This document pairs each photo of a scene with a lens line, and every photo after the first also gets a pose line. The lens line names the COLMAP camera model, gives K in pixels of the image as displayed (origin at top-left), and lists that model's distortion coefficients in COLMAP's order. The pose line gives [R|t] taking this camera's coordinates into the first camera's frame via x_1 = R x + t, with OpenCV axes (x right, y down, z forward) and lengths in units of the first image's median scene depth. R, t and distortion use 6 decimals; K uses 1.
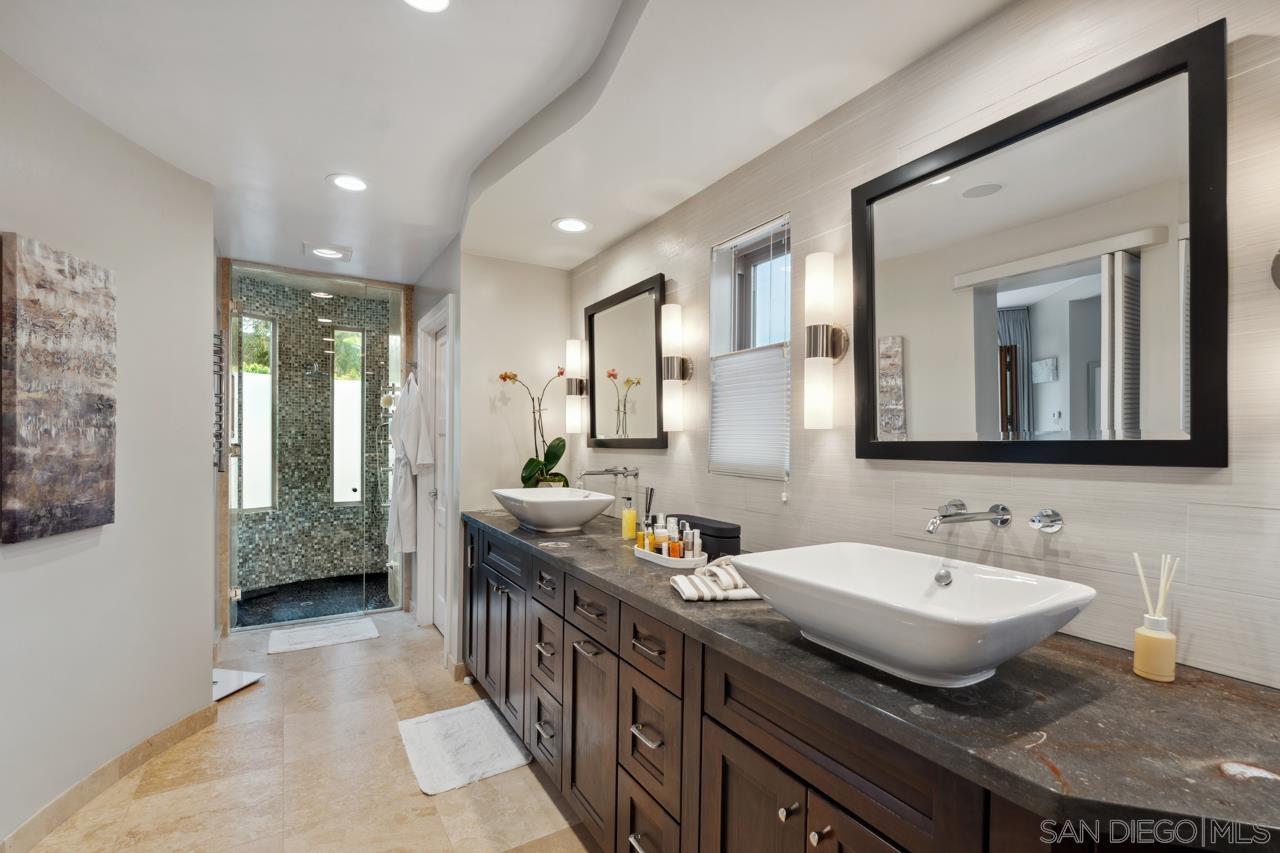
lens RADIAL K [[572.2, 0, 642.9], [0, 572.2, 445.2], [0, 0, 1]] dist [-0.002402, -0.000068]
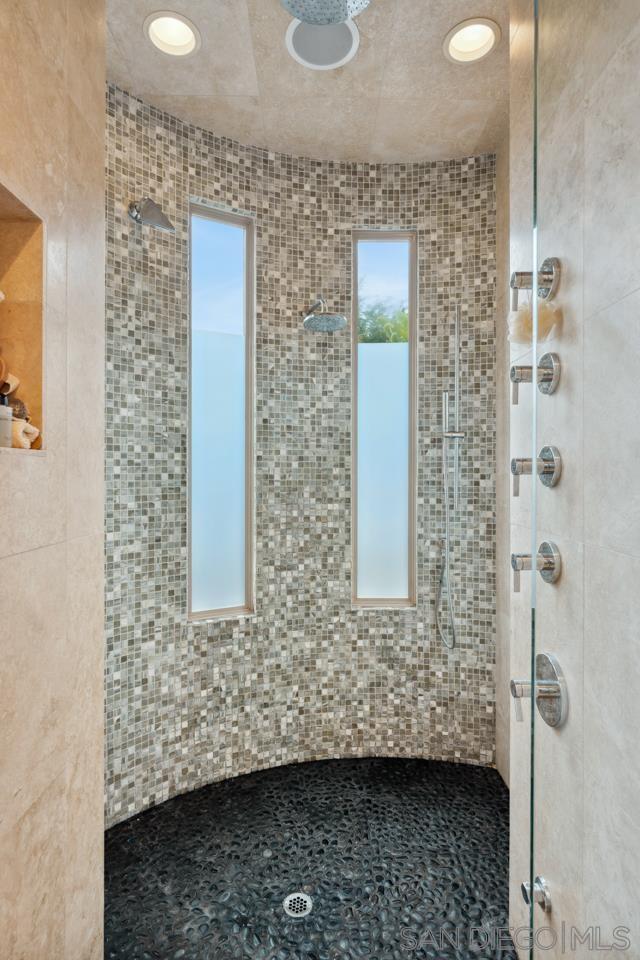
lens RADIAL K [[520.8, 0, 320.1], [0, 520.8, 478.9], [0, 0, 1]] dist [-0.001537, -0.000001]
pose [[0.850903, 0.000858, -0.525323, -0.352986], [0.001050, 0.999994, 0.003333, -0.002204], [0.525323, -0.003388, 0.850896, 0.639389]]
